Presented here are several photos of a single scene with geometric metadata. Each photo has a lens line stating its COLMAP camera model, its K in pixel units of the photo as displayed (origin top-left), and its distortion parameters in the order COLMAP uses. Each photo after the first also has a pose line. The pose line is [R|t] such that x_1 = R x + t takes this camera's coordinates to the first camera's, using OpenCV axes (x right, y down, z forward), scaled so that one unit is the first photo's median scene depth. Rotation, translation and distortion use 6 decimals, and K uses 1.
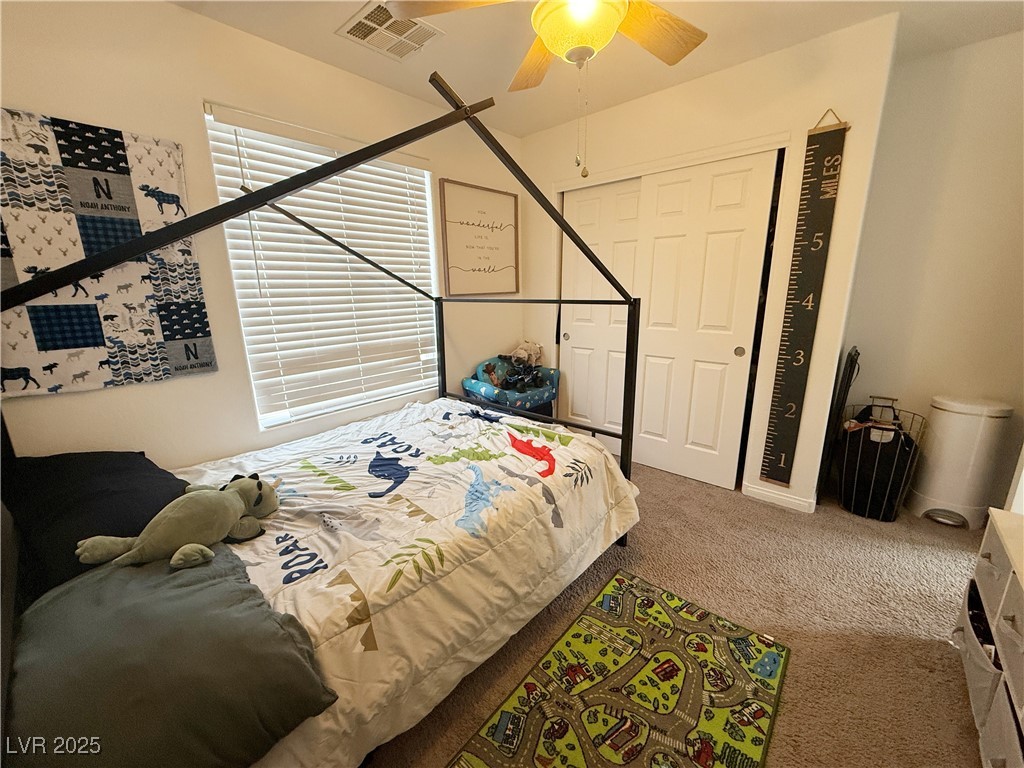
lens RADIAL K [[407.5, 0, 511.8], [0, 407.5, 383.0], [0, 0, 1]] dist [-0.002390, 0.000186]
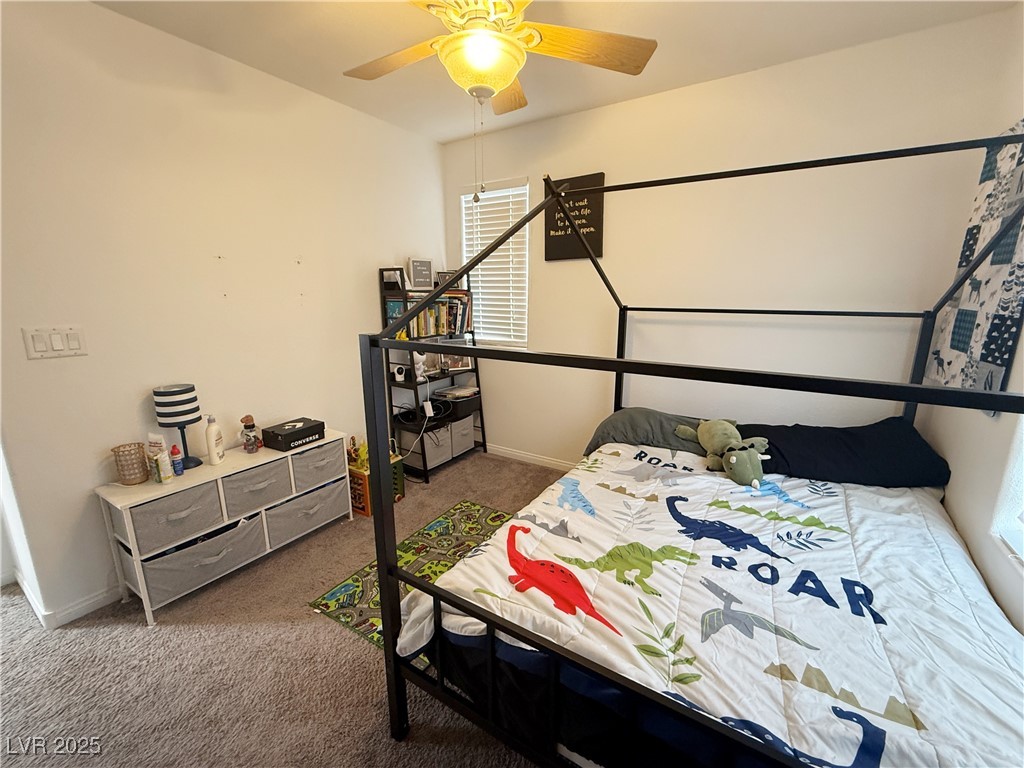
lens RADIAL K [[407.5, 0, 514.1], [0, 407.5, 378.3], [0, 0, 1]] dist [-0.002390, 0.000186]
pose [[-0.986172, 0.046001, -0.159216, 0.178570], [-0.028756, 0.898637, 0.437750, -0.357355], [0.163214, 0.436275, -0.884887, 1.414196]]
